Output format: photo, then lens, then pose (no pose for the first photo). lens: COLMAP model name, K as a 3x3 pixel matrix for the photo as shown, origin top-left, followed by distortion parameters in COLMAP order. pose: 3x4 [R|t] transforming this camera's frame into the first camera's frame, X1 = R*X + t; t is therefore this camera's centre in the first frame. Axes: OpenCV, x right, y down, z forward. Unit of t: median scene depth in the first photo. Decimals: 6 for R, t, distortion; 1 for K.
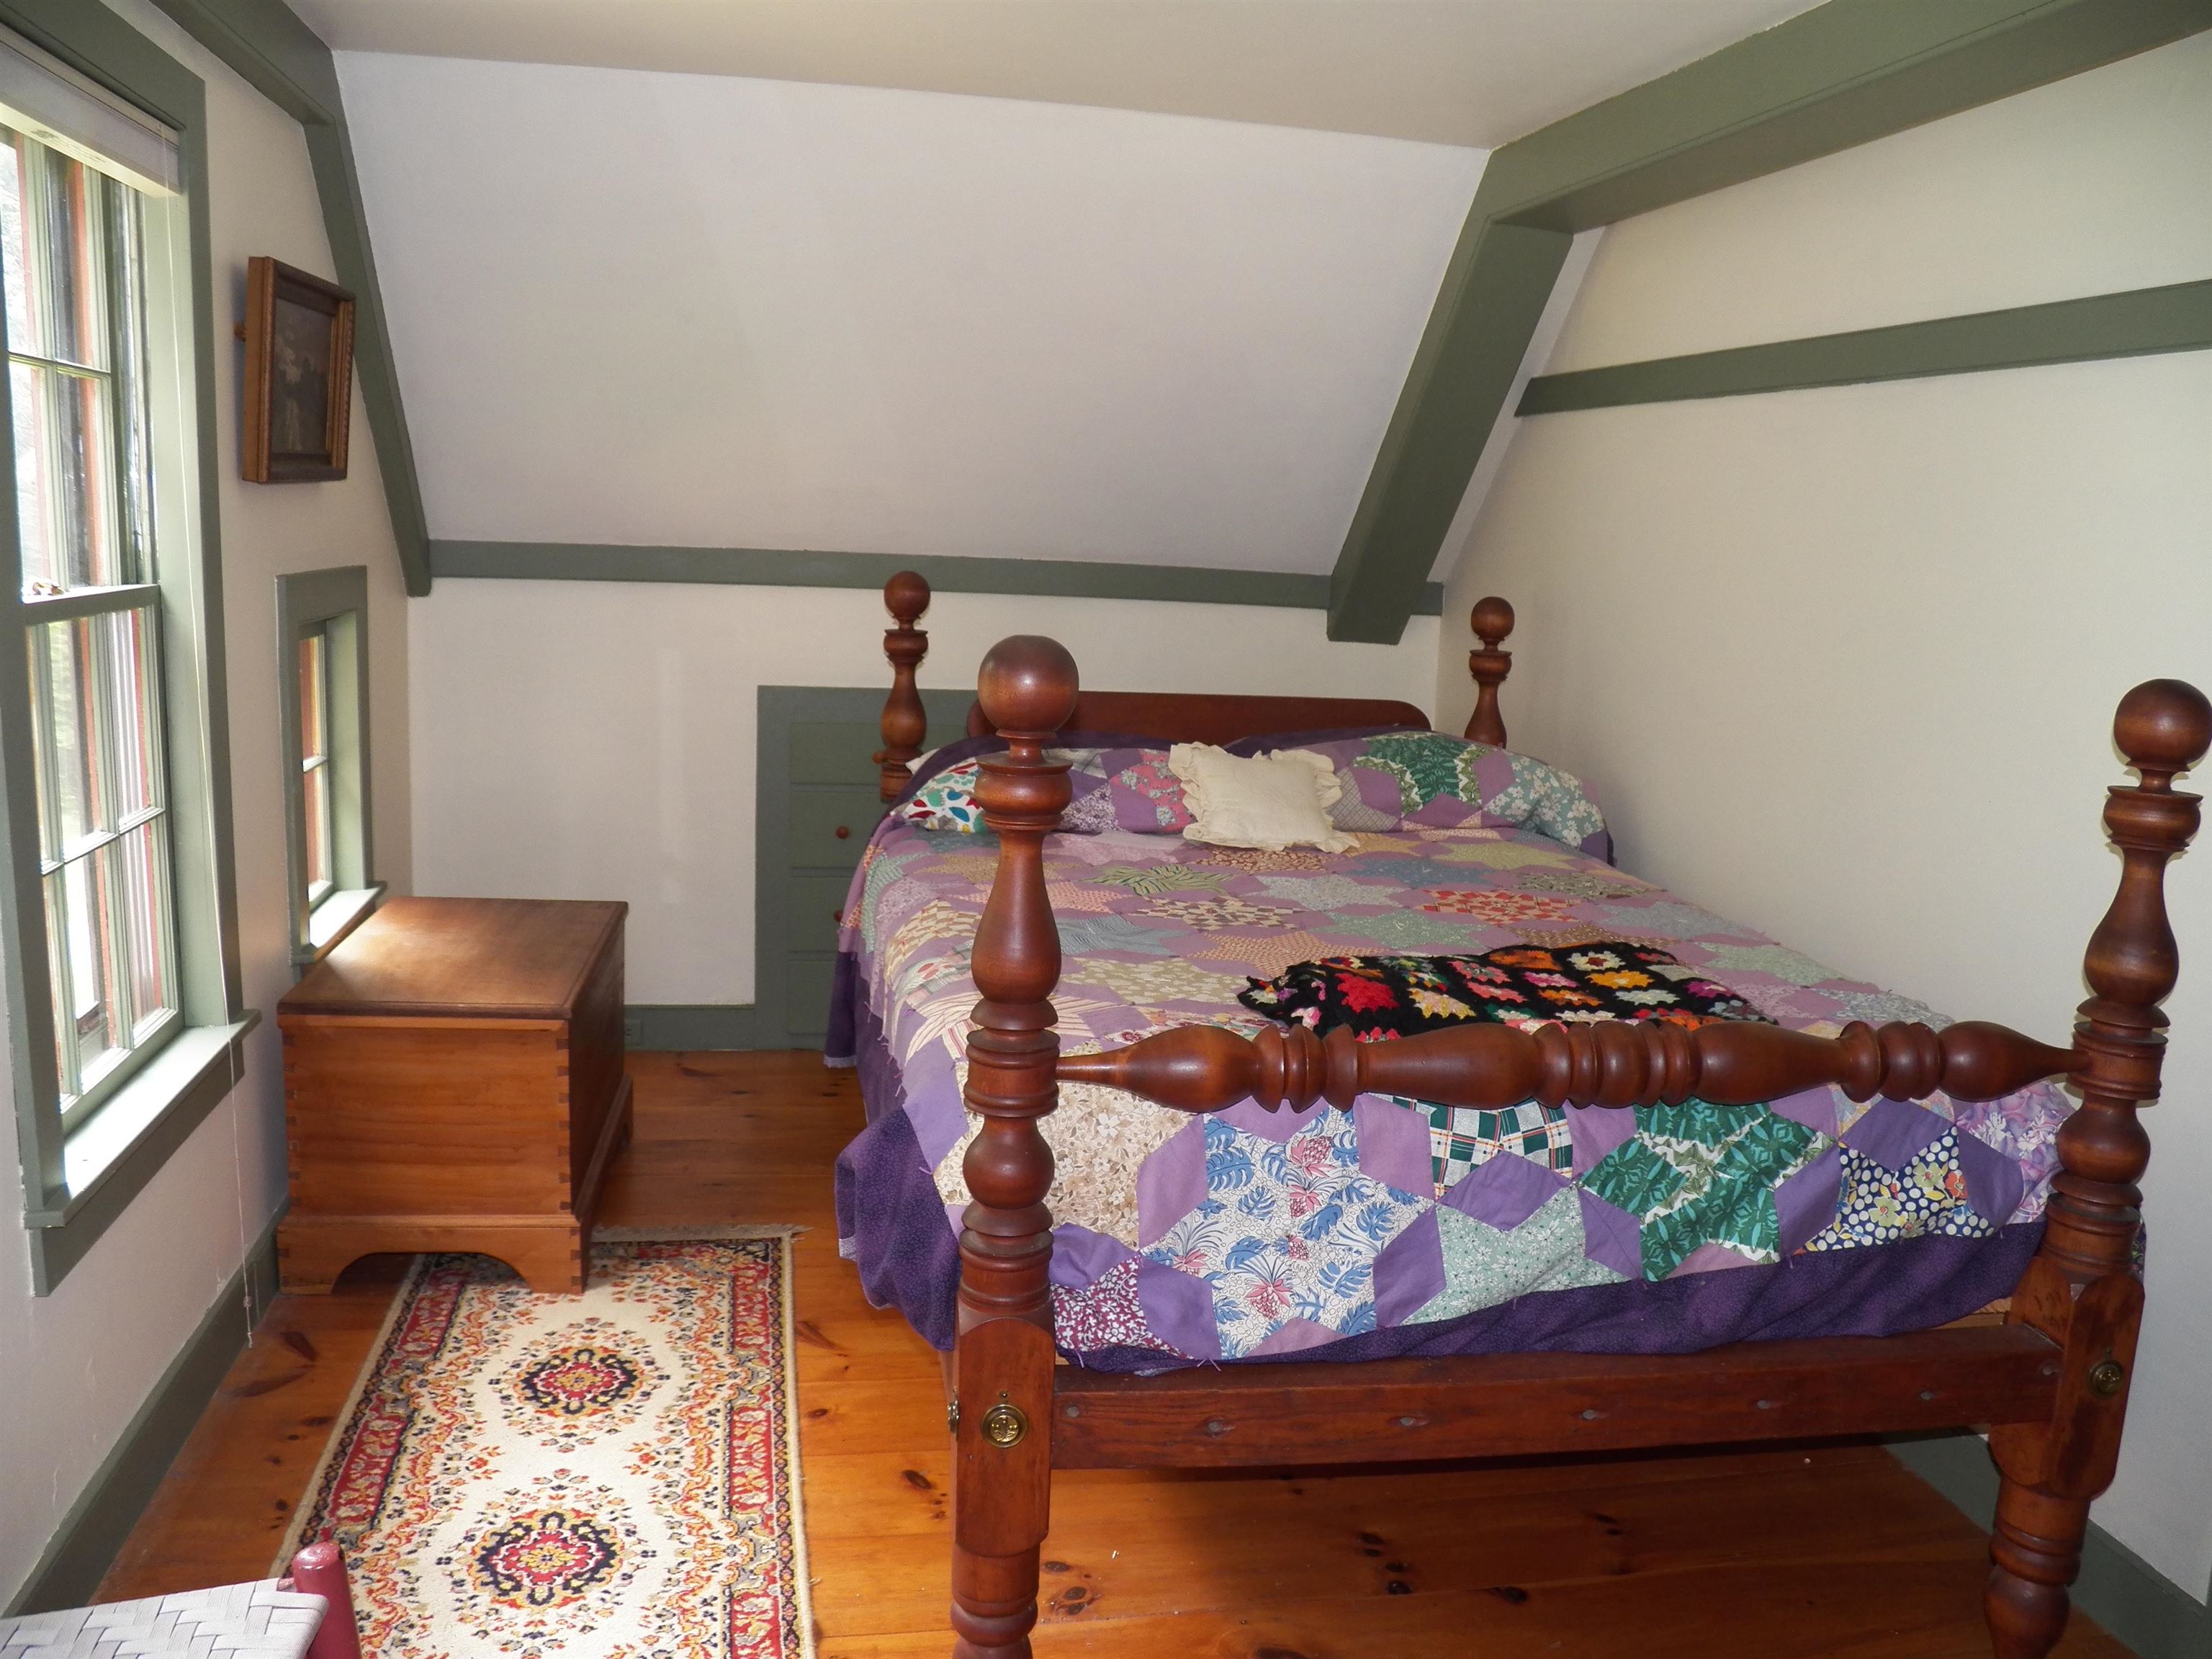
lens RADIAL K [[1822.7, 0, 1113.3], [0, 1822.7, 830.9], [0, 0, 1]] dist [-0.128409, 0.081086]
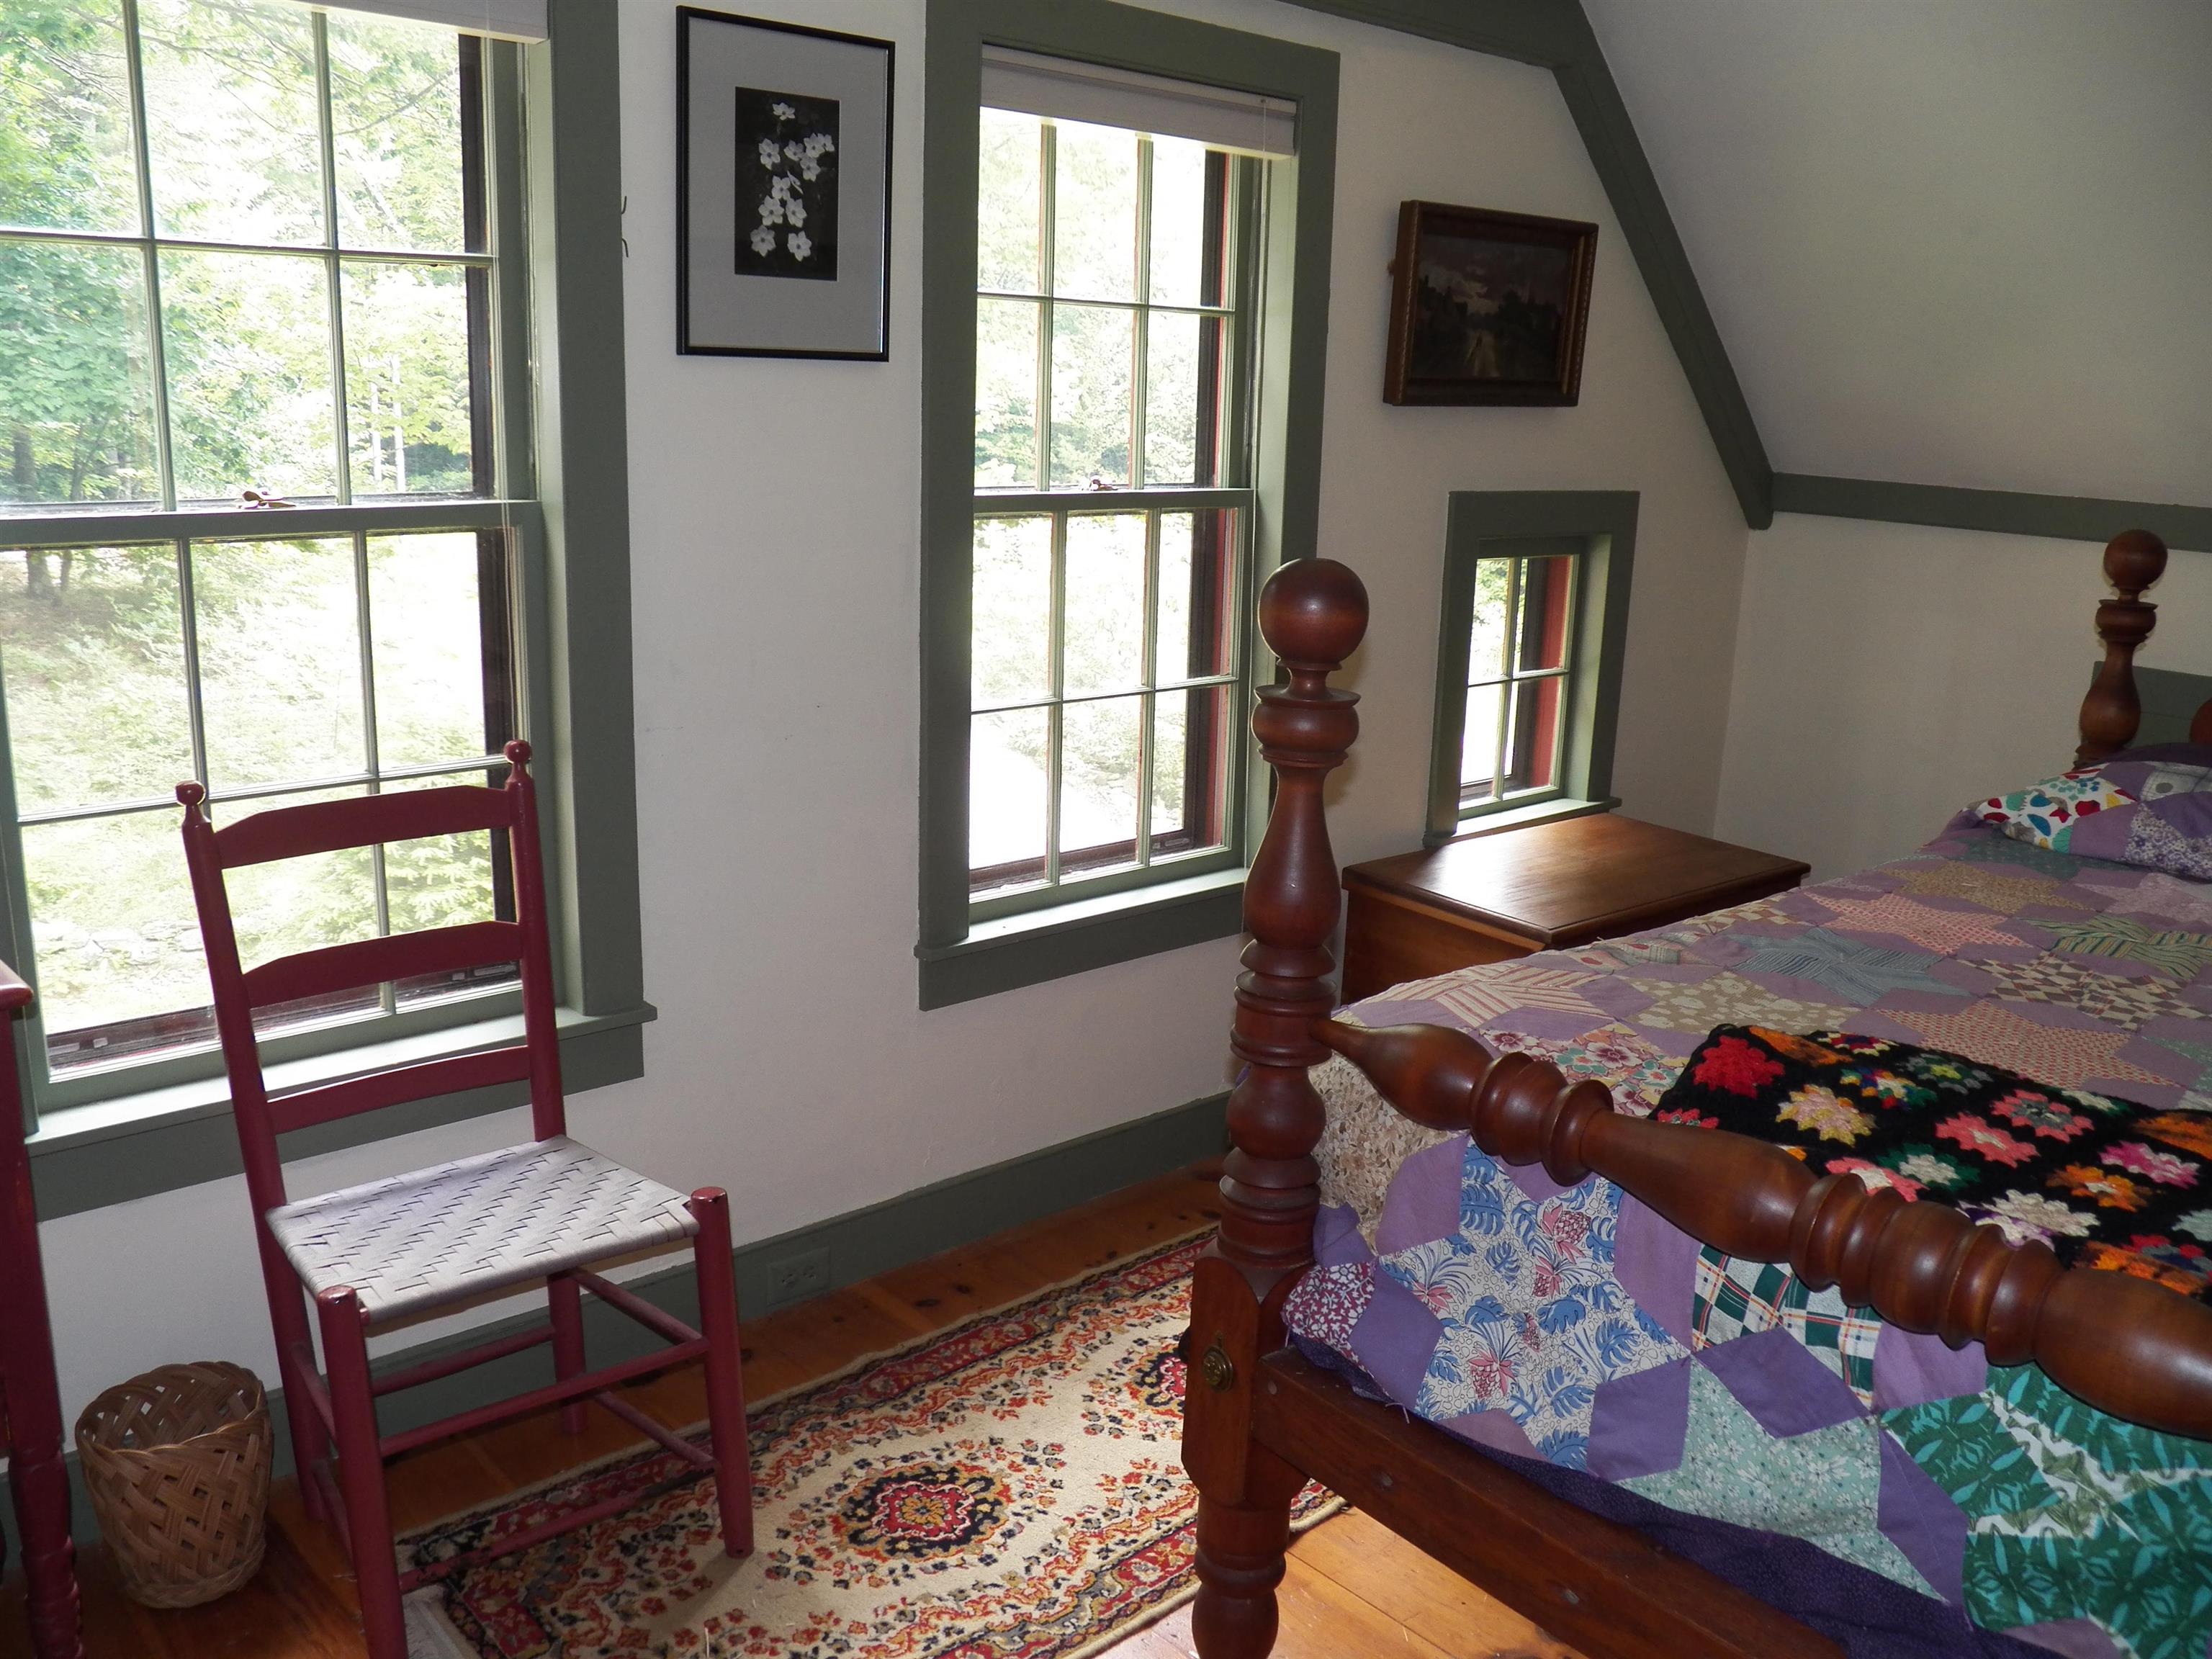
lens RADIAL K [[1822.7, 0, 1041.3], [0, 1822.7, 818.8], [0, 0, 1]] dist [-0.128409, 0.081086]
pose [[0.502335, 0.179658, -0.845803, 0.623886], [-0.158554, 0.980730, 0.114150, -0.054087], [0.850012, 0.076764, 0.521140, 0.365318]]
